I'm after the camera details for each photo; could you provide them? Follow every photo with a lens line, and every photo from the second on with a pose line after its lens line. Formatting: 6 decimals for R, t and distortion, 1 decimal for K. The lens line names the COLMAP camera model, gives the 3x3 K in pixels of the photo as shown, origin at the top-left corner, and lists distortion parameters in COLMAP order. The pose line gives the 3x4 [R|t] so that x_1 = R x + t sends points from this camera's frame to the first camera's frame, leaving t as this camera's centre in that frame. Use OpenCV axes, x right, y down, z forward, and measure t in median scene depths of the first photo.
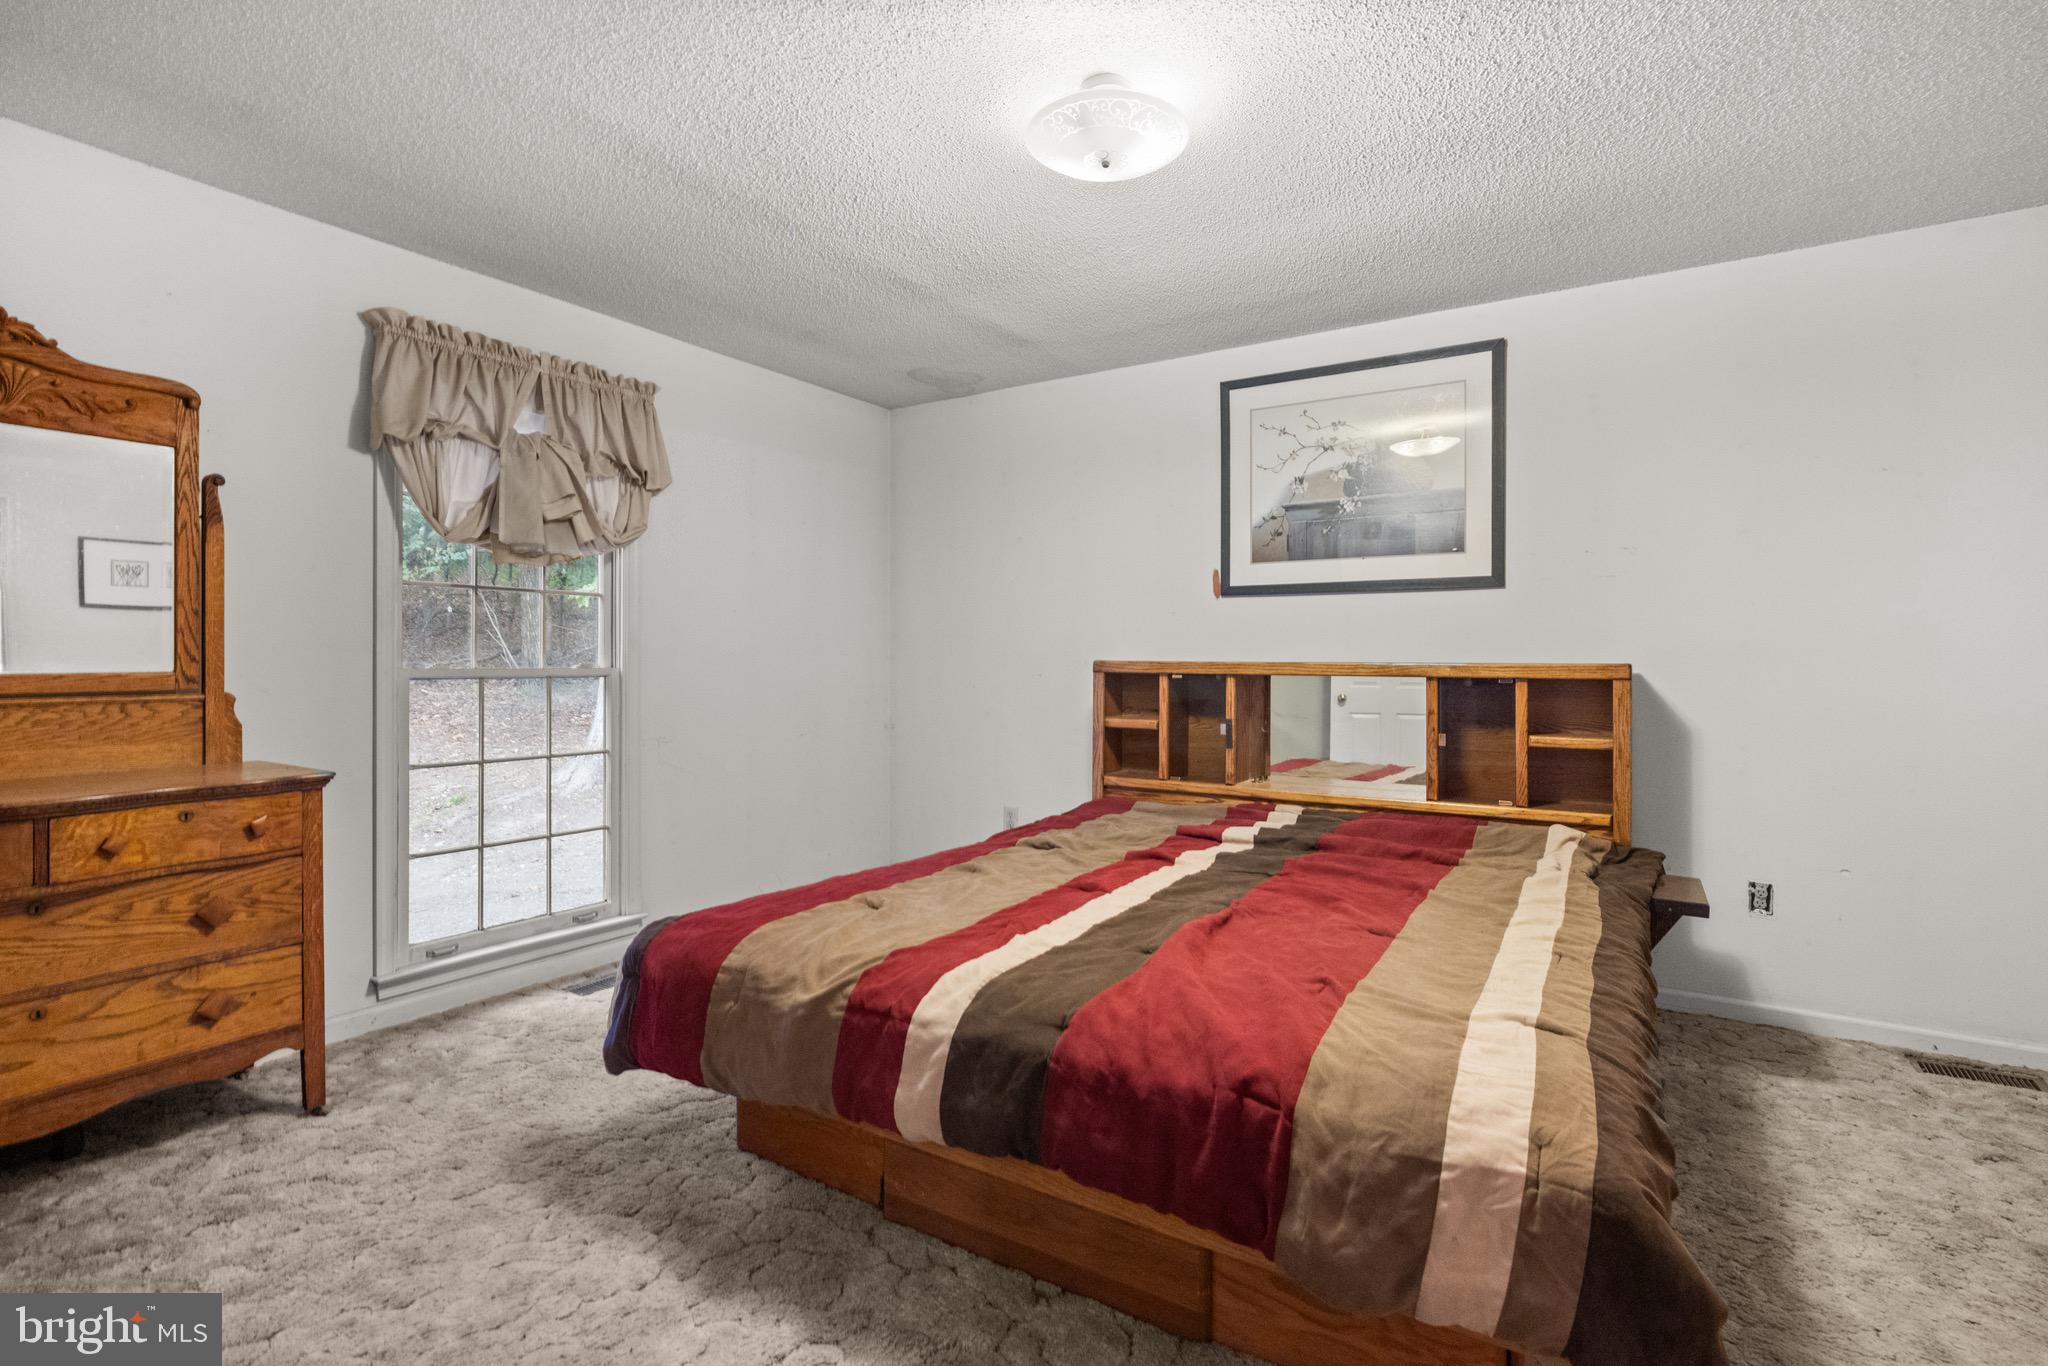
lens RADIAL K [[946.8, 0, 1027.4], [0, 946.8, 671.5], [0, 0, 1]] dist [0.001177, 0.000032]
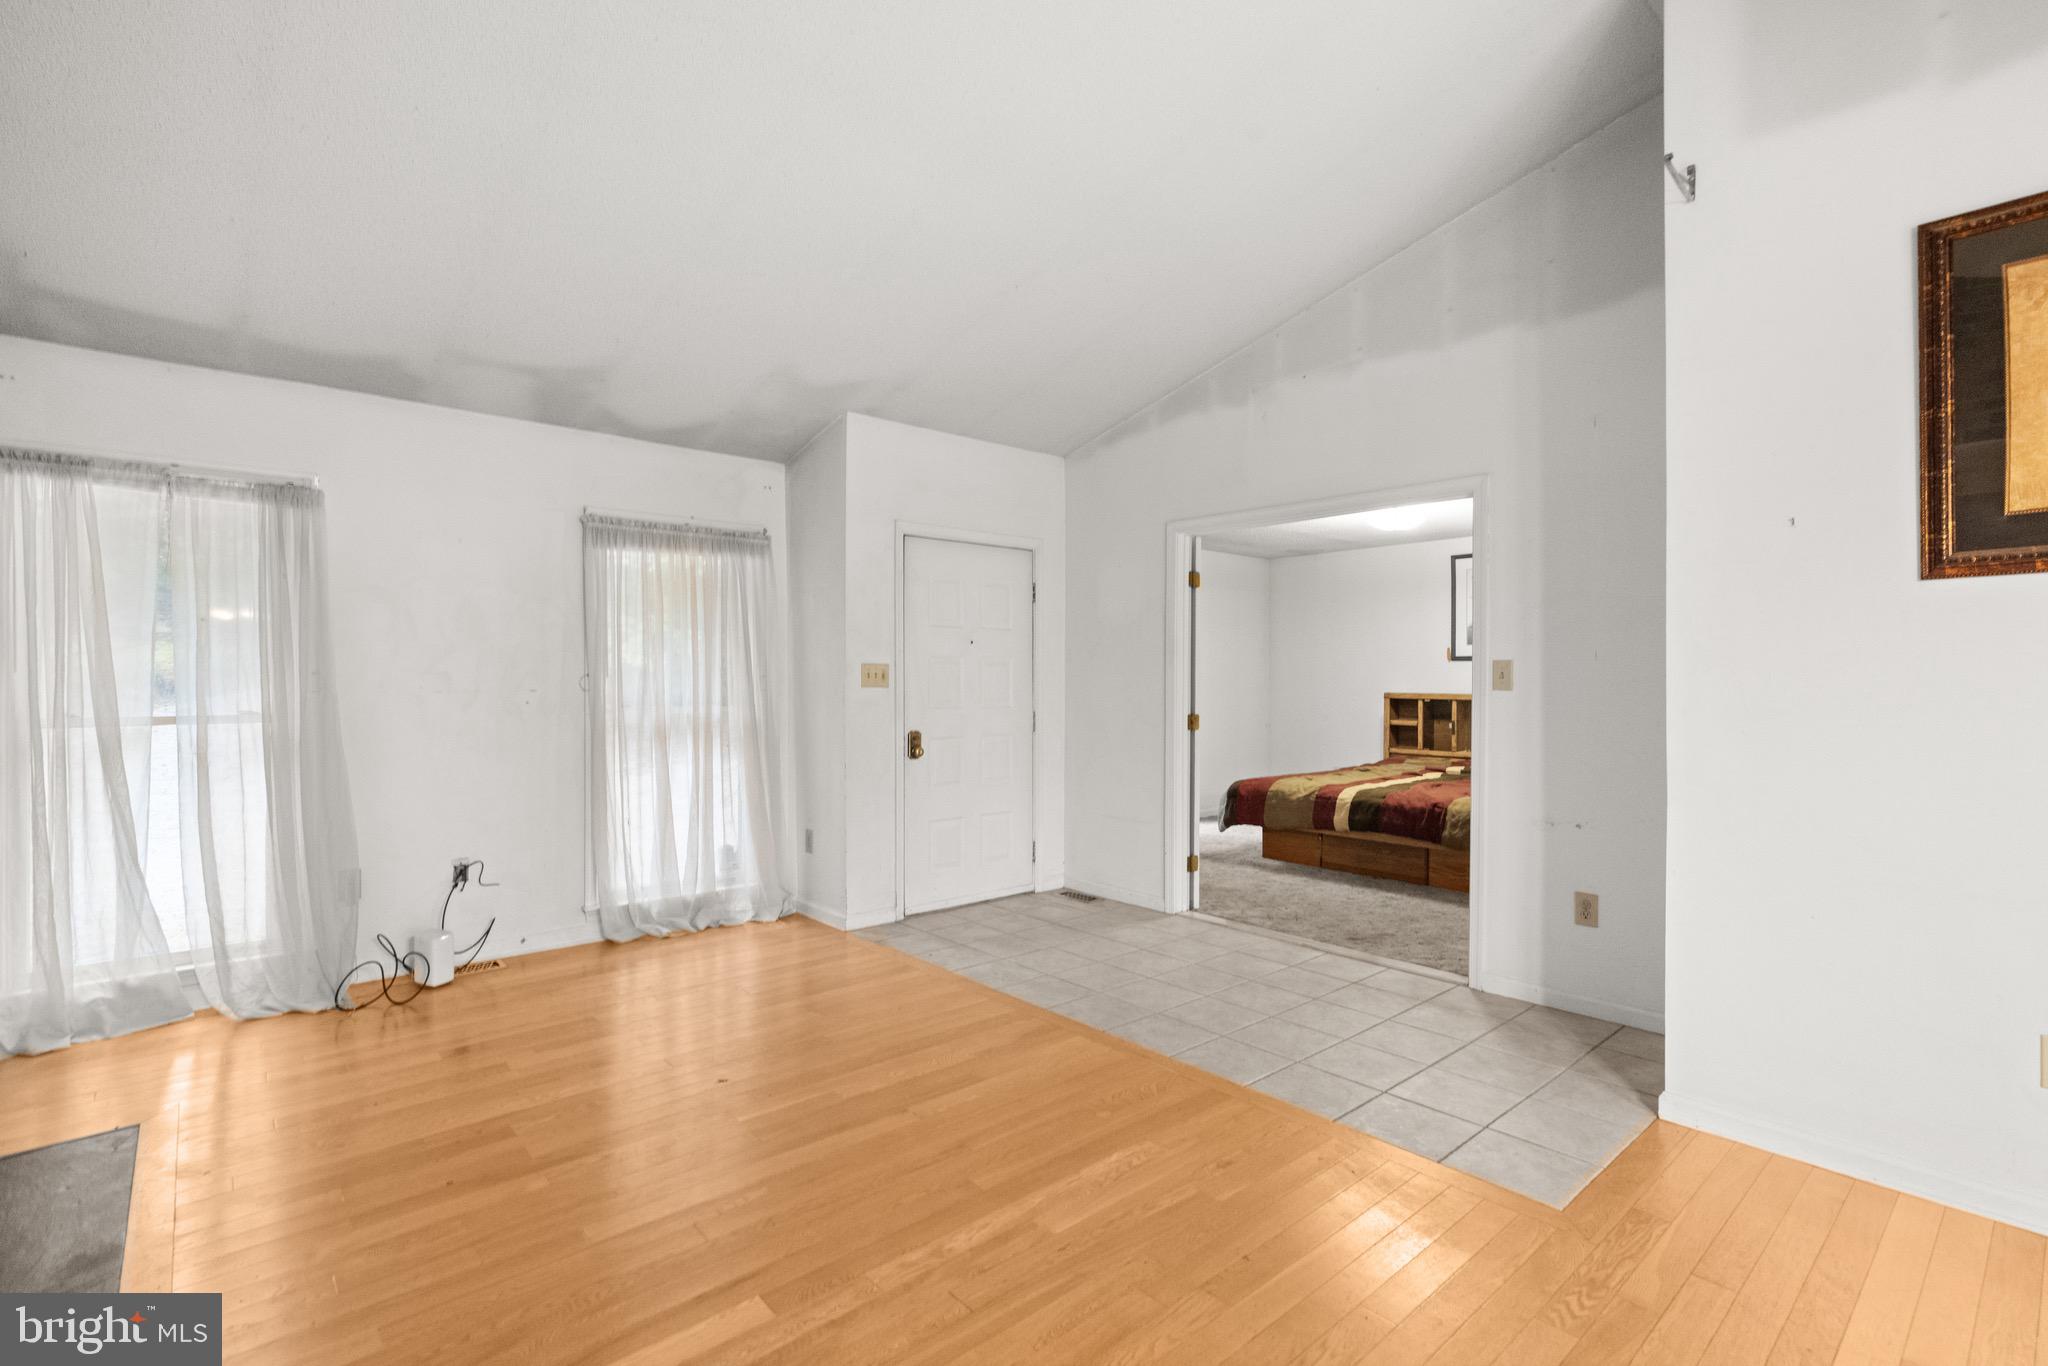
lens RADIAL K [[934.7, 0, 1020.4], [0, 934.7, 684.6], [0, 0, 1]] dist [-0.001739, -0.000060]
pose [[0.961250, -0.000809, -0.275679, -0.141441], [-0.001109, 0.999976, -0.006802, -0.015861], [0.275677, 0.006844, 0.961226, -1.273895]]
